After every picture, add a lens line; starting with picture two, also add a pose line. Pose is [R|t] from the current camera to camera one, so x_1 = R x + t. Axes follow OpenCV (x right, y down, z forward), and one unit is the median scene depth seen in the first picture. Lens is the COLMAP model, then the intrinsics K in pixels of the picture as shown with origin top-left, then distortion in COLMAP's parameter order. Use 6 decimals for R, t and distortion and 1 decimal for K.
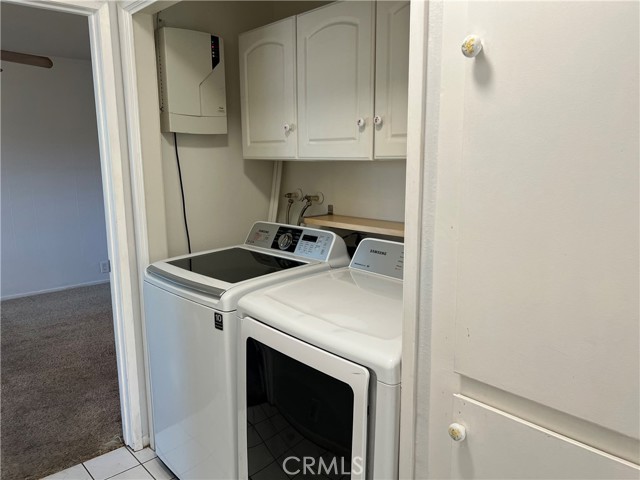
lens RADIAL K [[515.5, 0, 320.0], [0, 515.5, 240.0], [0, 0, 1]] dist [0.065659, -0.001875]
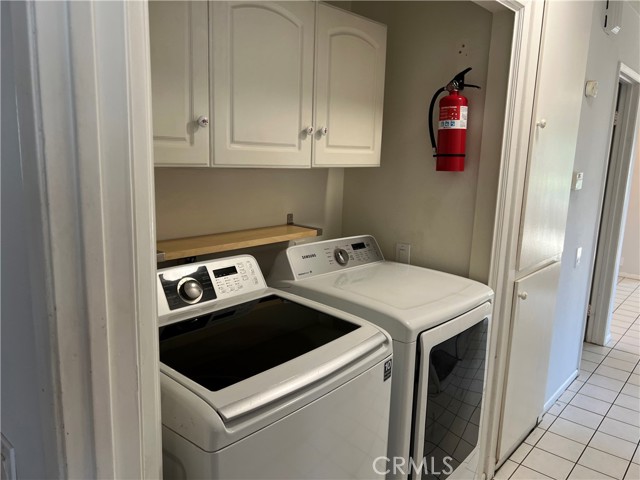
lens RADIAL K [[476.0, 0, 320.0], [0, 476.0, 240.0], [0, 0, 1]] dist [0.057434, -0.051358]
pose [[-0.125867, -0.159626, 0.979121, -0.829369], [0.149914, 0.972575, 0.177830, -0.176481], [-0.980655, 0.169167, -0.098485, 1.074638]]
